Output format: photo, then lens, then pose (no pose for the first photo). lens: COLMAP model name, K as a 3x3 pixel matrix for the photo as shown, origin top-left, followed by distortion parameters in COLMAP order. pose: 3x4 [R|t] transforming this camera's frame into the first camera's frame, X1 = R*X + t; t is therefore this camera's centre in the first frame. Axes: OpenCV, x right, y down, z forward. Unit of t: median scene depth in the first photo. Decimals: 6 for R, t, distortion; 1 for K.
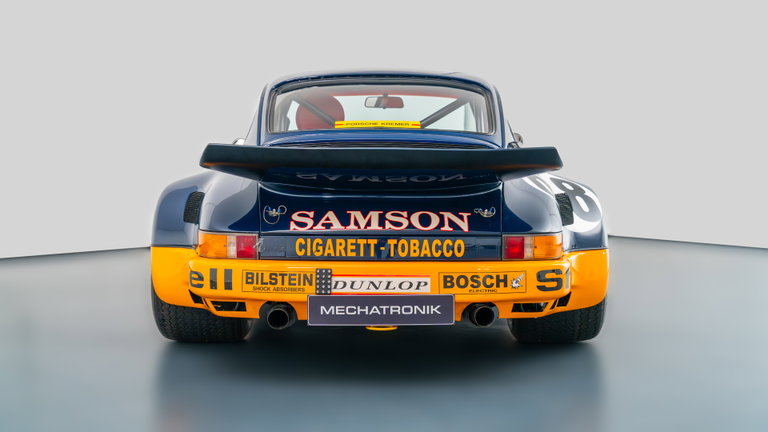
lens RADIAL K [[1142.3, 0, 384.3], [0, 1142.3, 217.2], [0, 0, 1]] dist [0.005434, 0.000000]
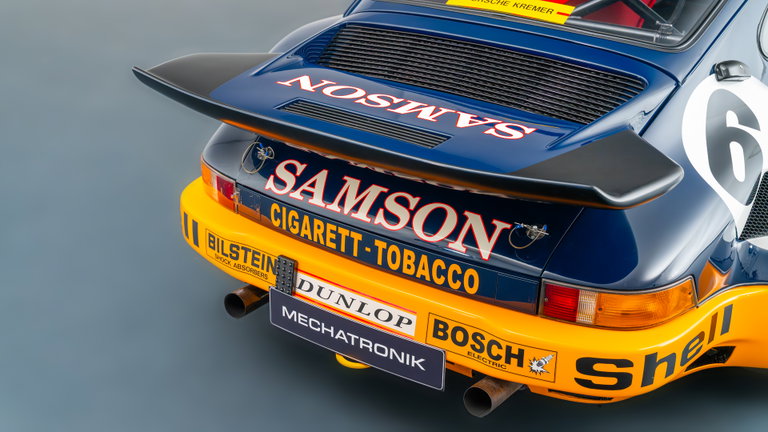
lens RADIAL K [[998.2, 0, 385.0], [0, 998.2, 209.7], [0, 0, 1]] dist [0.024502, 0.000000]
pose [[0.814521, 0.252986, -0.522067, 0.304499], [-0.044465, 0.924484, 0.378618, -0.214706], [0.578427, -0.285179, 0.764261, 0.575141]]
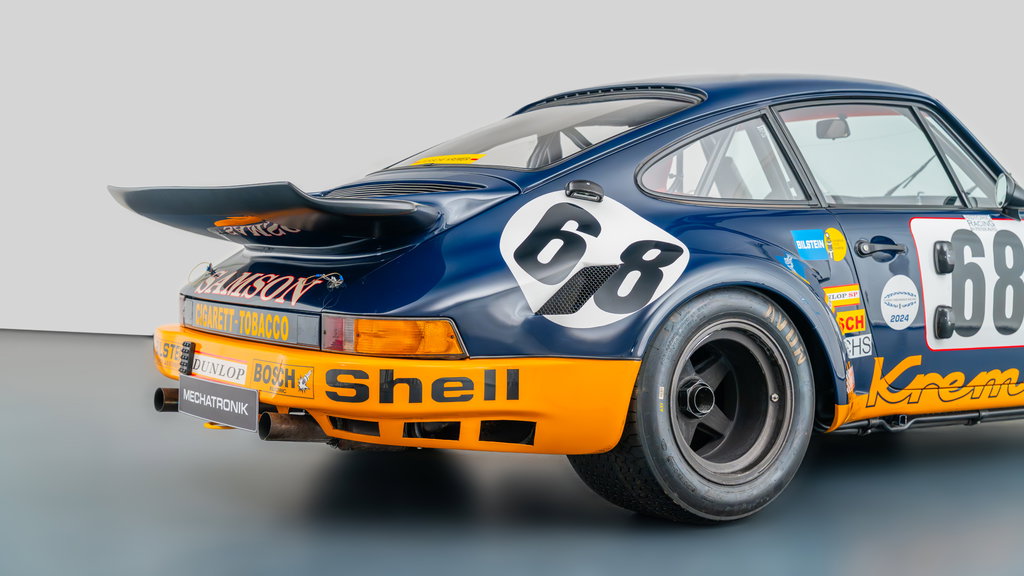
lens RADIAL K [[1365.0, 0, 508.2], [0, 1365.0, 286.8], [0, 0, 1]] dist [0.093938, 0.000000]
pose [[0.560684, 0.037531, -0.827179, 0.858724], [-0.051554, 0.998616, 0.010364, -0.014805], [0.826423, 0.036834, 0.561843, 0.641584]]
